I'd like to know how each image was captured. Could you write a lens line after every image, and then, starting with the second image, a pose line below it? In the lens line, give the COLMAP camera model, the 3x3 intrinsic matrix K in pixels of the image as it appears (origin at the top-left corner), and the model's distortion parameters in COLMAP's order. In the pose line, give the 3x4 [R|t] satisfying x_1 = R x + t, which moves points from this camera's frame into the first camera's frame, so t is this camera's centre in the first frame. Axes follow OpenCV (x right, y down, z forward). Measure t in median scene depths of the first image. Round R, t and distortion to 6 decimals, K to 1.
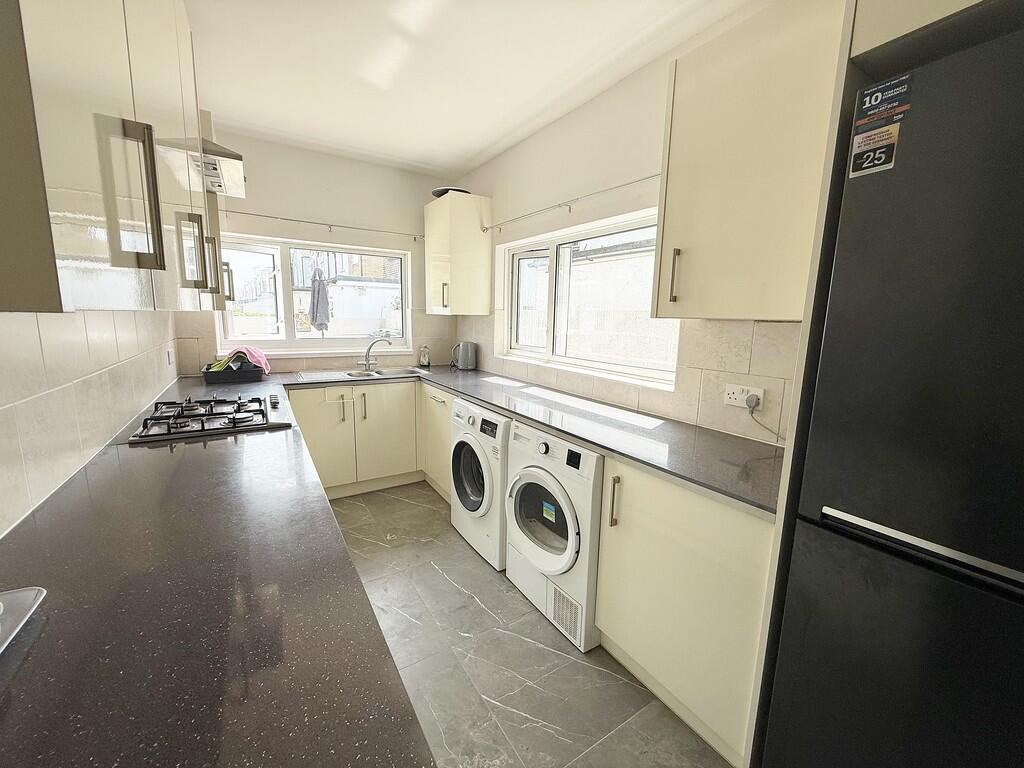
lens RADIAL K [[406.6, 0, 508.0], [0, 406.6, 380.1], [0, 0, 1]] dist [-0.003023, 0.001315]
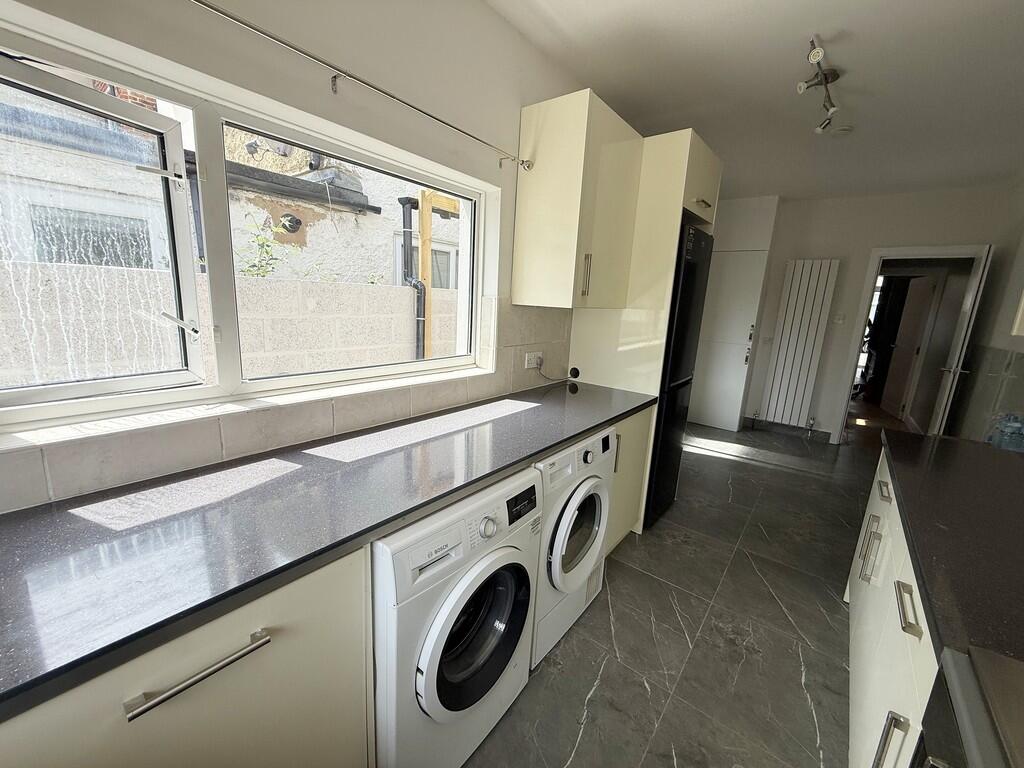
lens RADIAL K [[406.6, 0, 505.8], [0, 406.6, 382.2], [0, 0, 1]] dist [-0.003023, 0.001315]
pose [[-0.315530, -0.229235, 0.920811, -0.676926], [0.096442, 0.957610, 0.271443, -0.267271], [-0.944002, 0.174453, -0.280047, 1.450426]]
